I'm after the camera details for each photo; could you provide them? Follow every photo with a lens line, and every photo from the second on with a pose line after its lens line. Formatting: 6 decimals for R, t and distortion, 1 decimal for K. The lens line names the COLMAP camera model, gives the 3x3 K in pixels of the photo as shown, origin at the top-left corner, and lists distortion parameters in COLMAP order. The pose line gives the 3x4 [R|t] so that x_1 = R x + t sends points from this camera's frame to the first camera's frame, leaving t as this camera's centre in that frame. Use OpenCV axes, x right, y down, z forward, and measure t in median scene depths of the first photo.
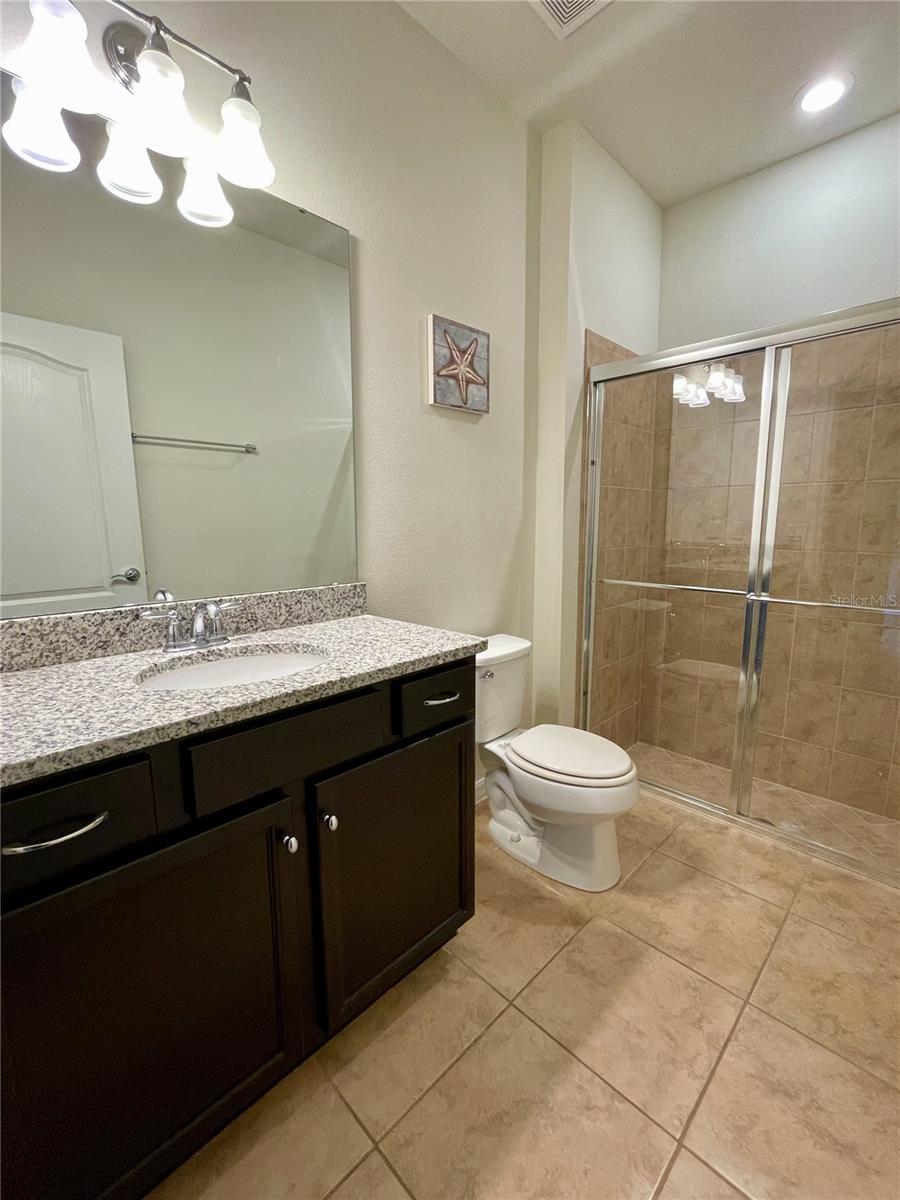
lens RADIAL K [[519.5, 0, 452.5], [0, 519.5, 598.3], [0, 0, 1]] dist [-0.000366, -0.000415]
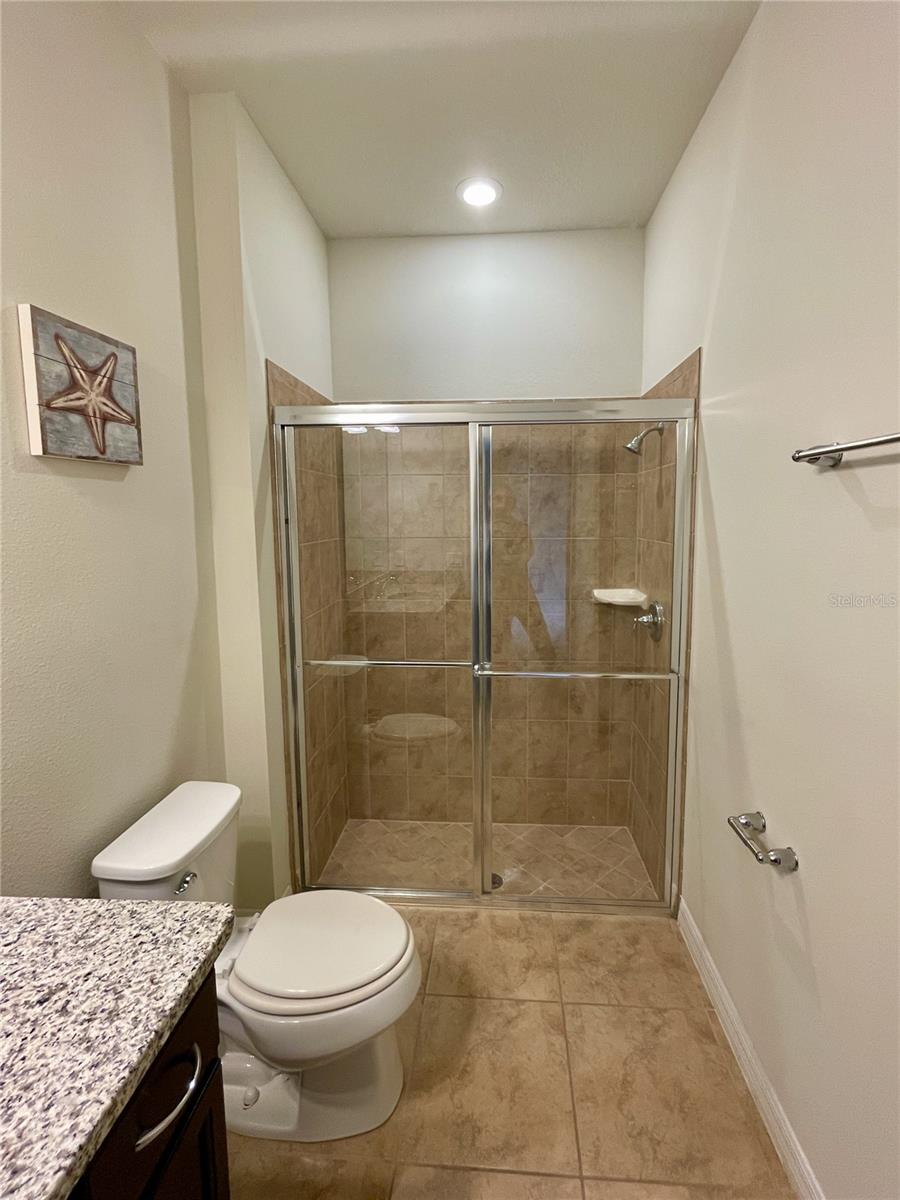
lens RADIAL K [[524.0, 0, 468.1], [0, 524.0, 559.2], [0, 0, 1]] dist [0.000208, 0.000072]
pose [[0.751207, -0.065331, 0.656826, -0.066588], [0.103823, 0.994398, -0.019835, -0.186469], [-0.651850, 0.083094, 0.753781, 0.245315]]
